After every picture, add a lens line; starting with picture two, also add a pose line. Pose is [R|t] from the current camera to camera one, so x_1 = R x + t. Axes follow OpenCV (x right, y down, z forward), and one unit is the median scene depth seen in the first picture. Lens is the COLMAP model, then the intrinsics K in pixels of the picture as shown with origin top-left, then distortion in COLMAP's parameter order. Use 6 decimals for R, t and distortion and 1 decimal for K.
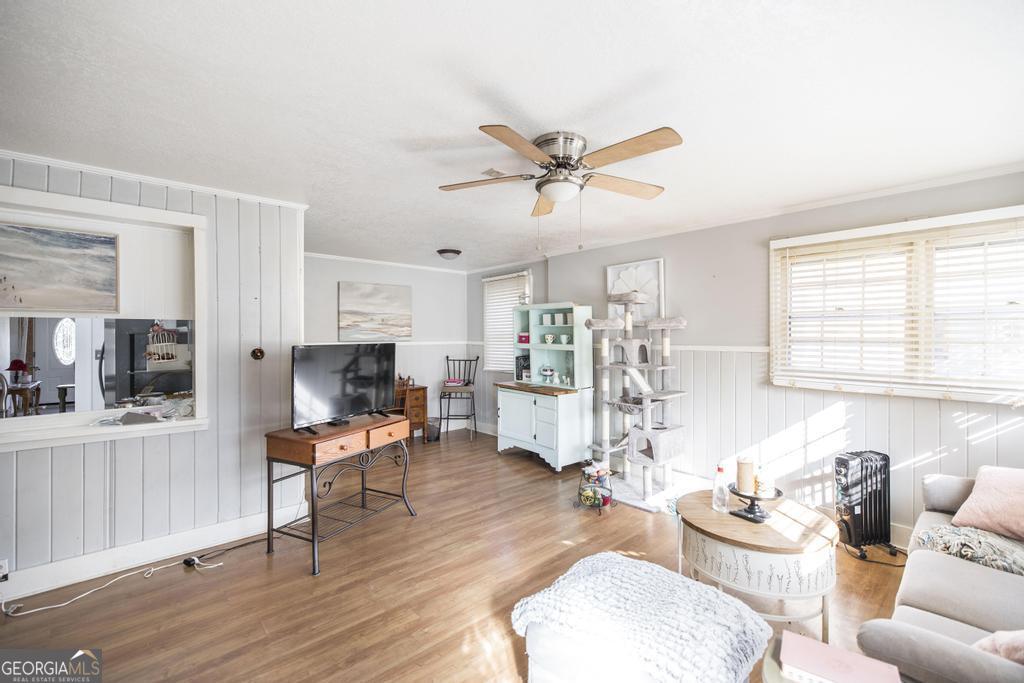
lens RADIAL K [[430.1, 0, 512.0], [0, 430.1, 341.5], [0, 0, 1]] dist [0.001286, 0.000063]
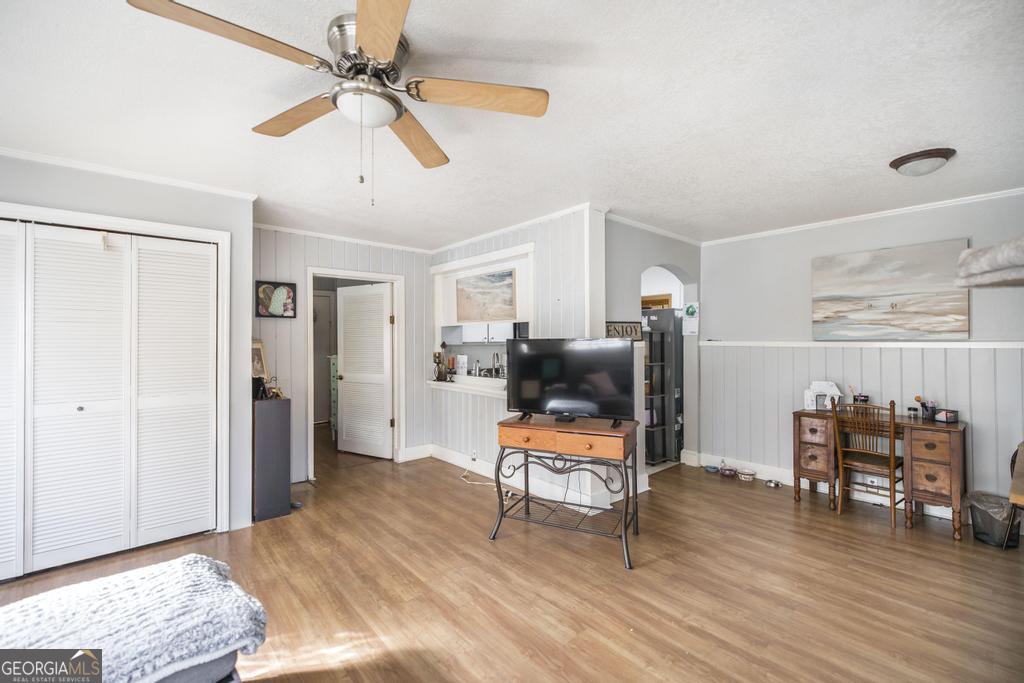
lens RADIAL K [[430.1, 0, 512.0], [0, 430.1, 341.5], [0, 0, 1]] dist [0.001286, 0.000063]
pose [[0.014869, -0.004621, -0.999879, 0.571789], [-0.014235, 0.999887, -0.004833, 0.021260], [0.999788, 0.014305, 0.014802, 0.869599]]
